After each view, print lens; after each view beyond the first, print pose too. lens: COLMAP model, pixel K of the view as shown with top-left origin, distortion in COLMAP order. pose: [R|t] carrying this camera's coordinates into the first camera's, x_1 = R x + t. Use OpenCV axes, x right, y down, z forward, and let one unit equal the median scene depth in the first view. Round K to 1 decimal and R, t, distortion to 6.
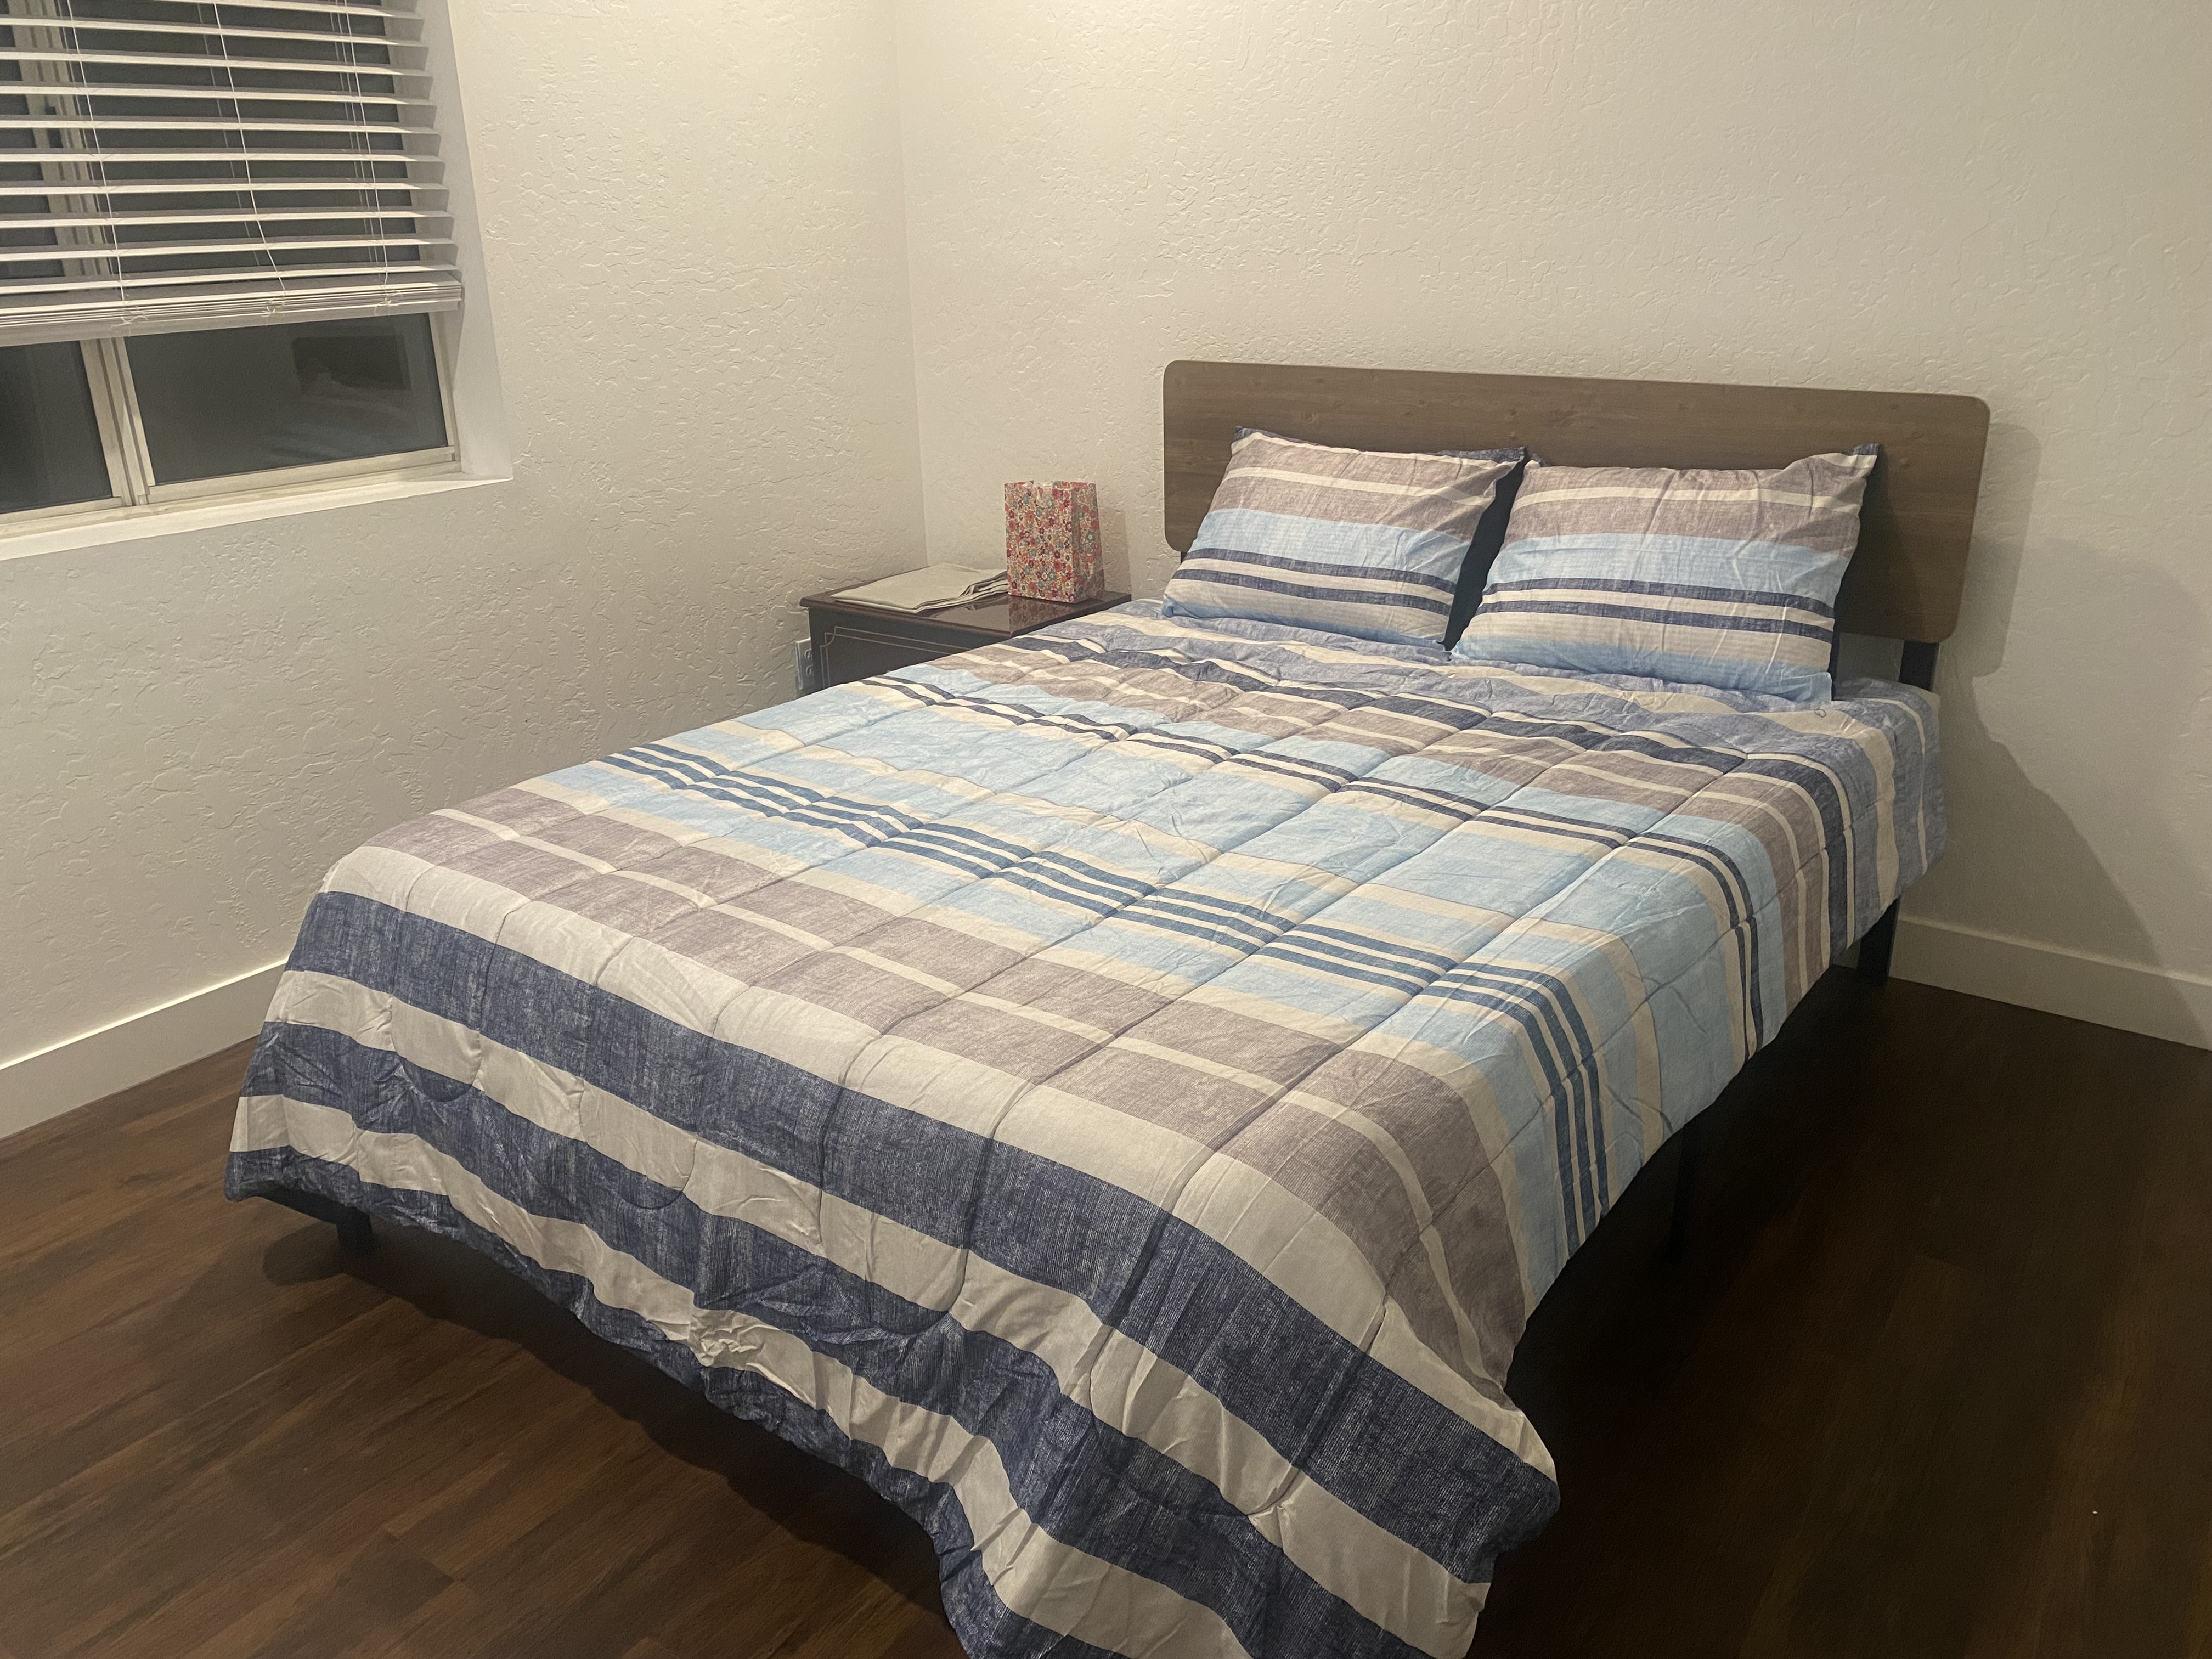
lens RADIAL K [[1681.7, 0, 1111.0], [0, 1681.7, 839.2], [0, 0, 1]] dist [0.046456, -0.031385]
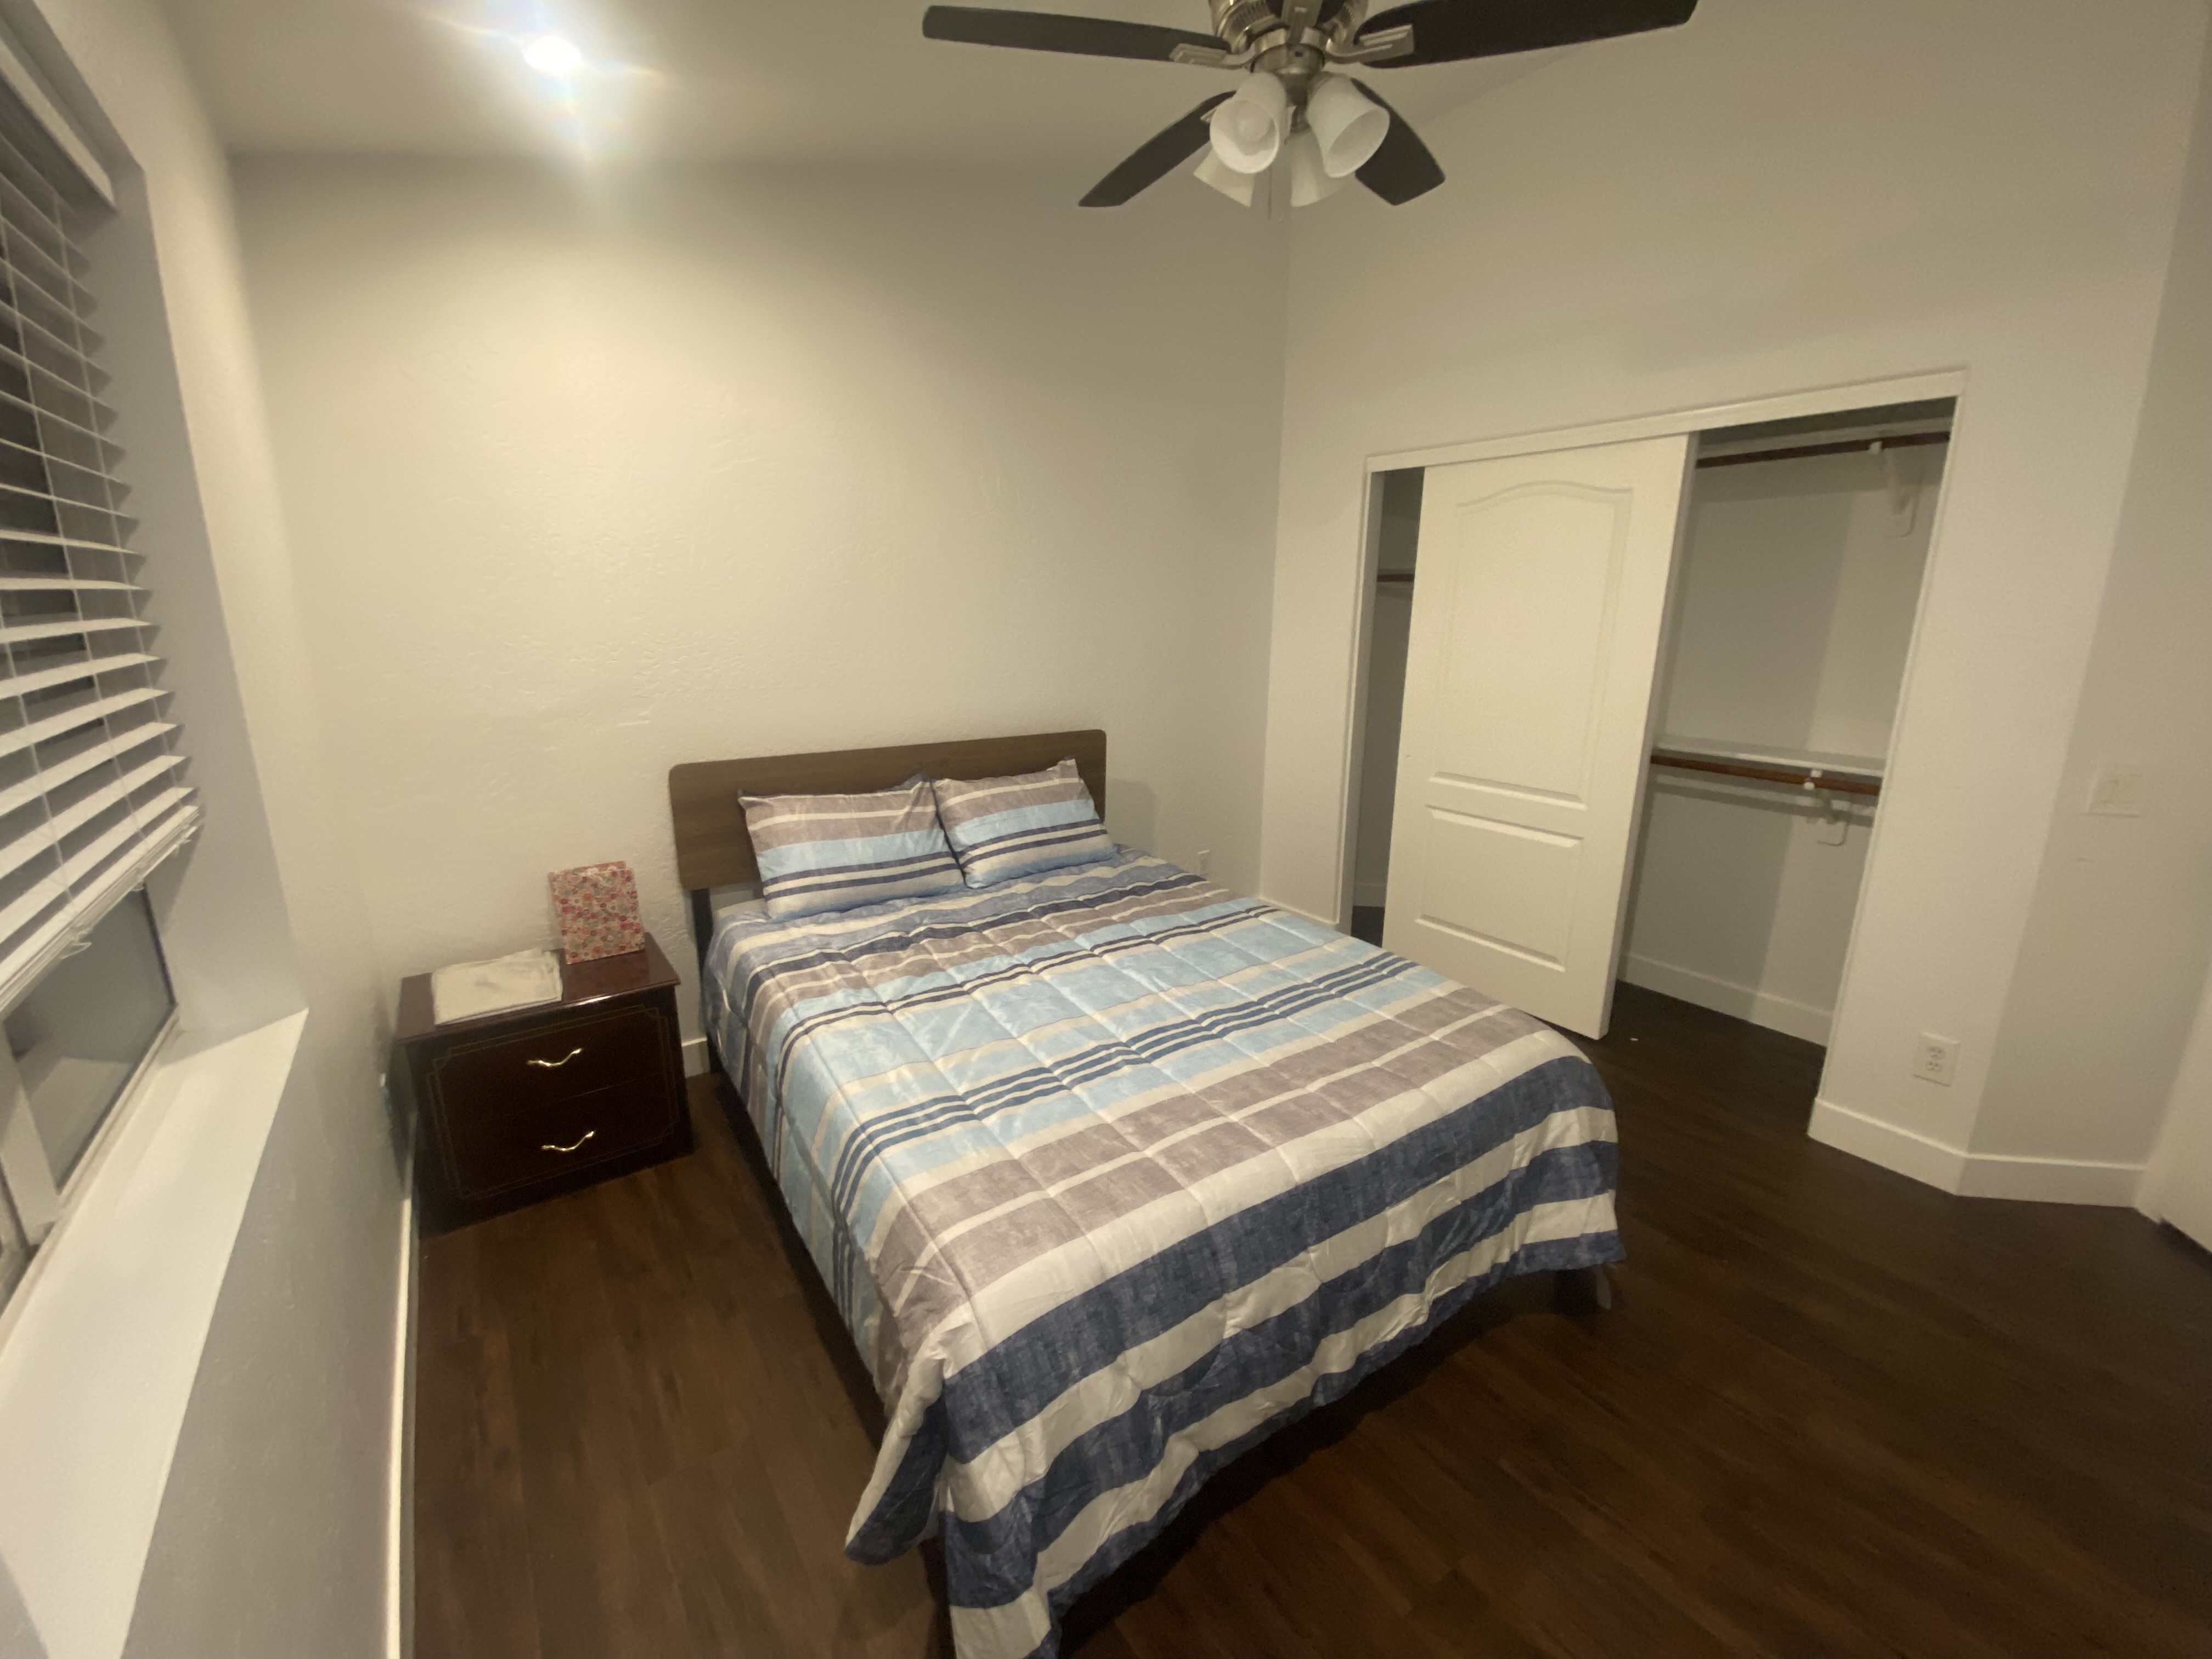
lens RADIAL K [[886.7, 0, 1106.0], [0, 886.7, 829.5], [0, 0, 1]] dist [0.064576, -0.047958]
pose [[0.318080, -0.214190, 0.923552, -0.896491], [0.323819, 0.940105, 0.106502, -0.310435], [-0.891048, 0.265188, 0.368388, 0.655474]]
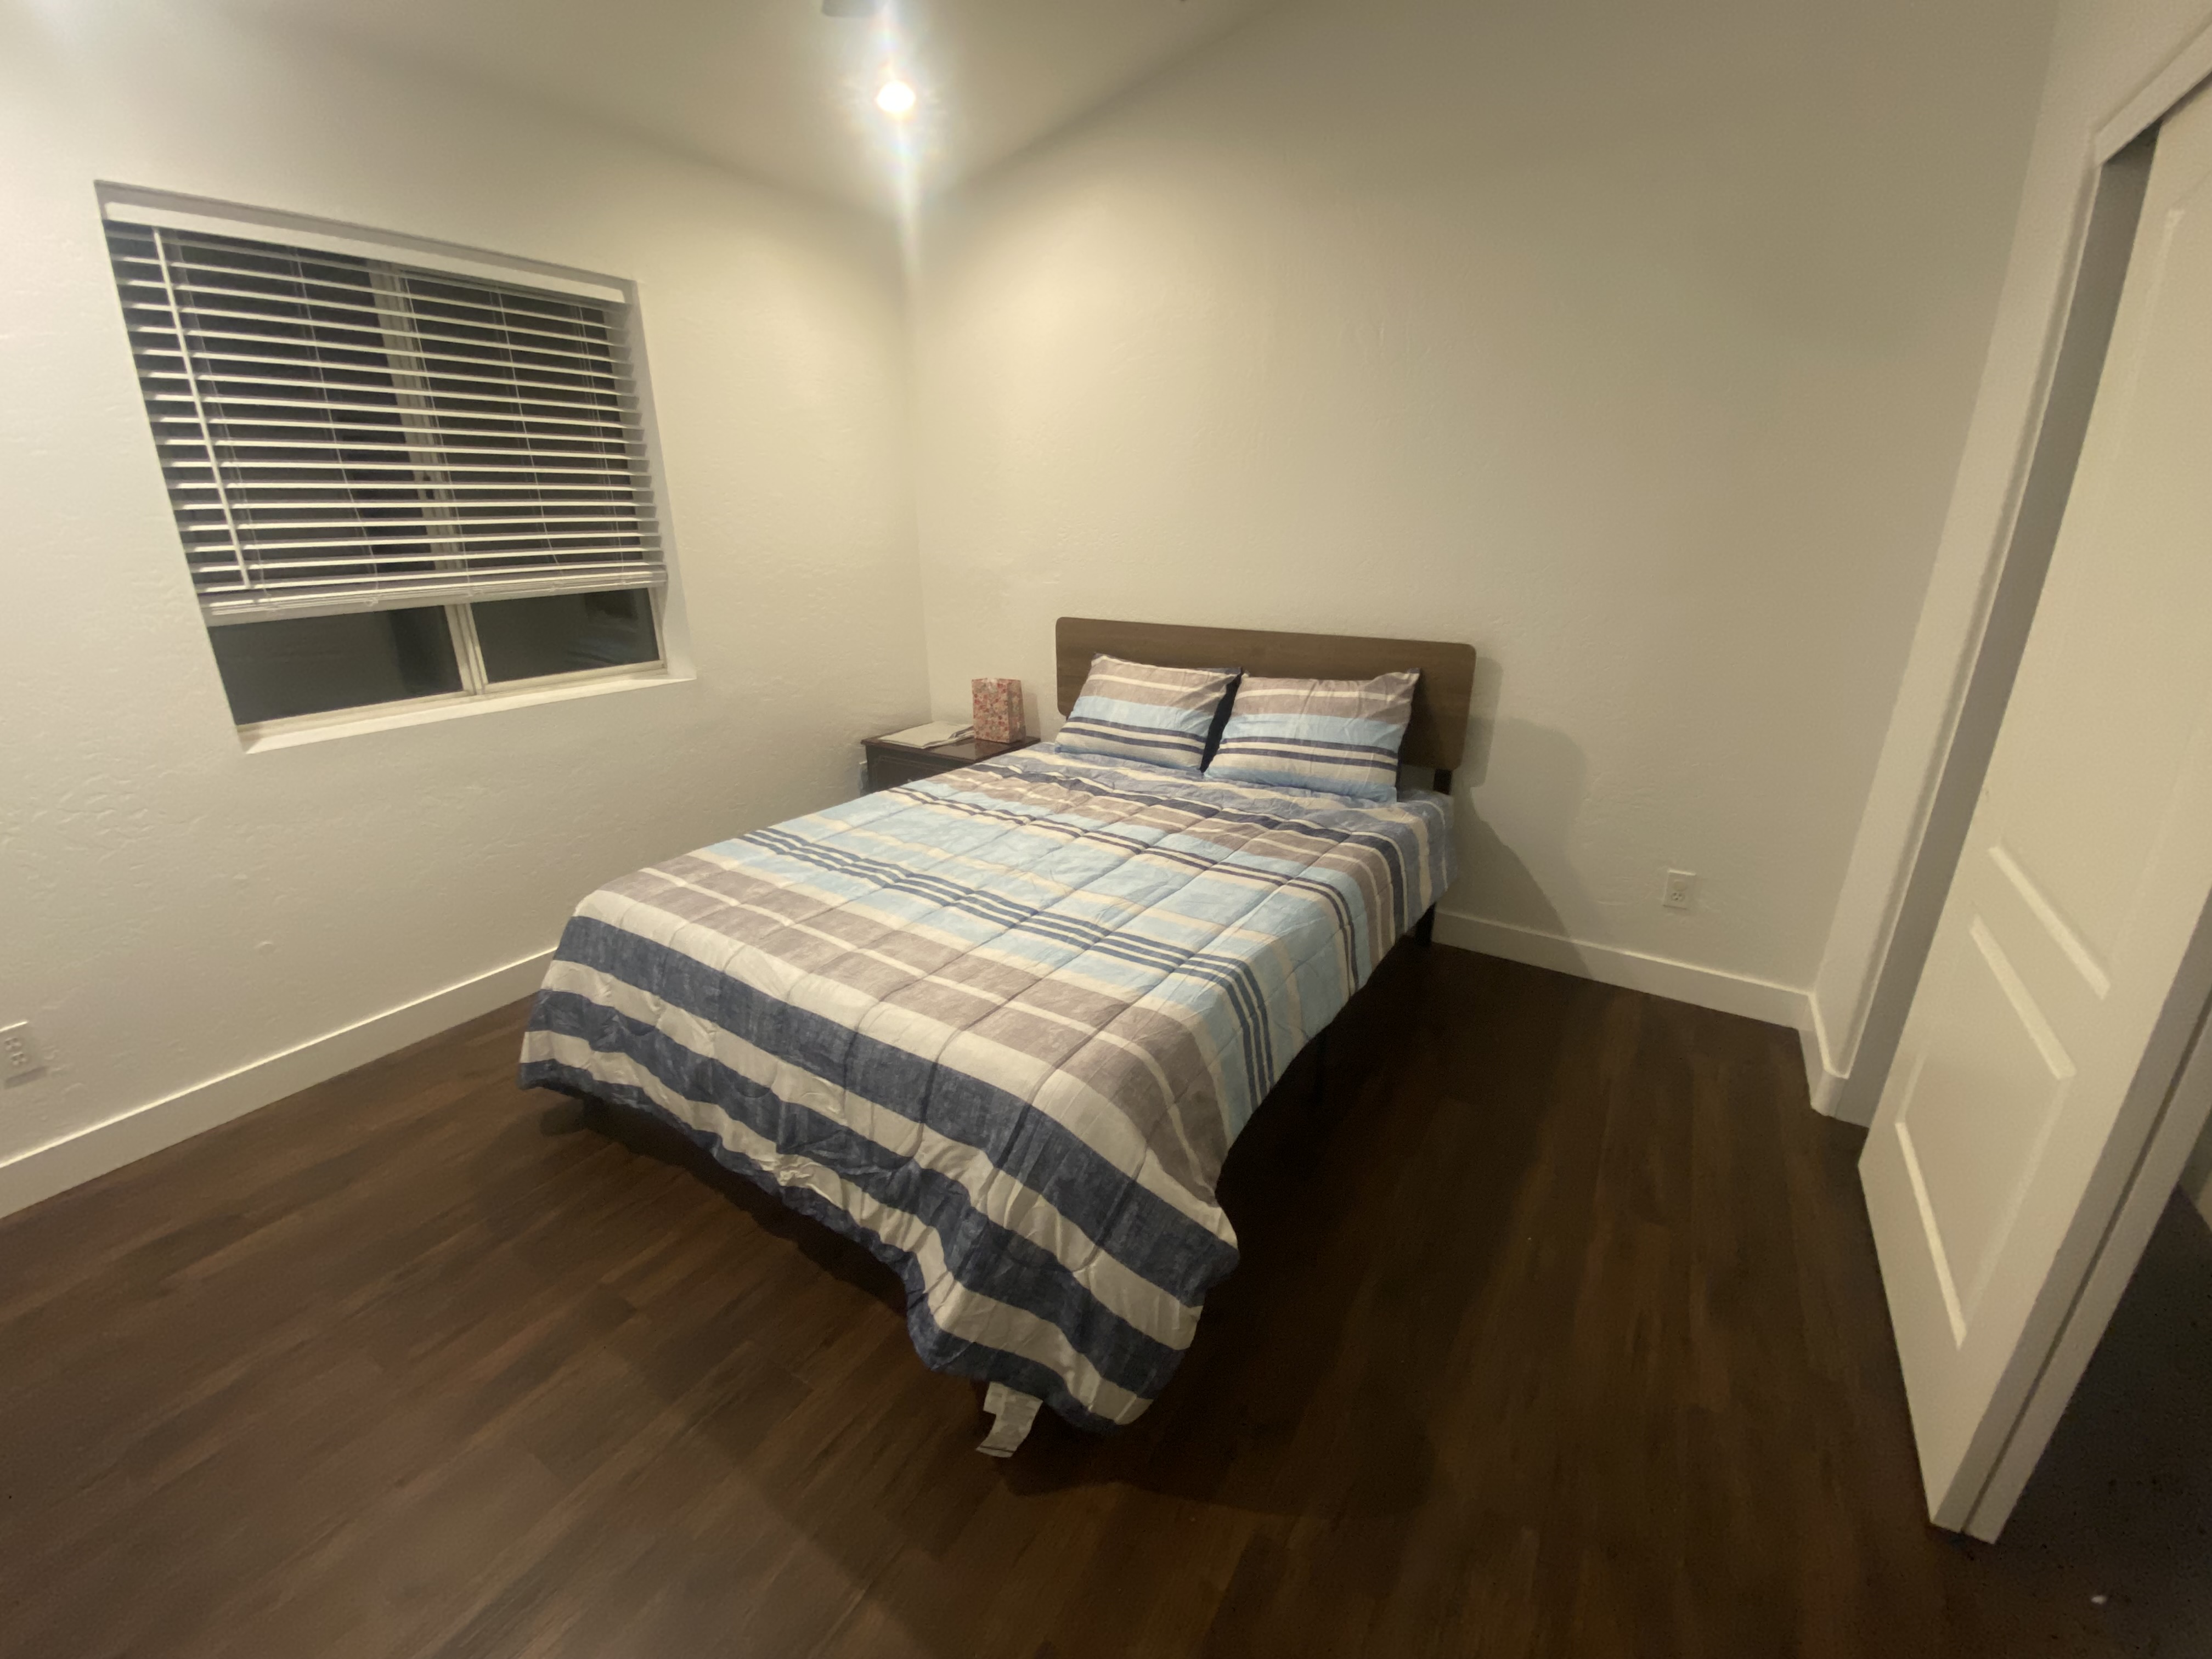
lens RADIAL K [[886.7, 0, 1106.0], [0, 886.7, 829.5], [0, 0, 1]] dist [0.064576, -0.047958]
pose [[0.997939, -0.005109, 0.063958, 0.036640], [0.006489, 0.999750, -0.021391, -0.036786], [-0.063833, 0.021761, 0.997723, 0.010895]]
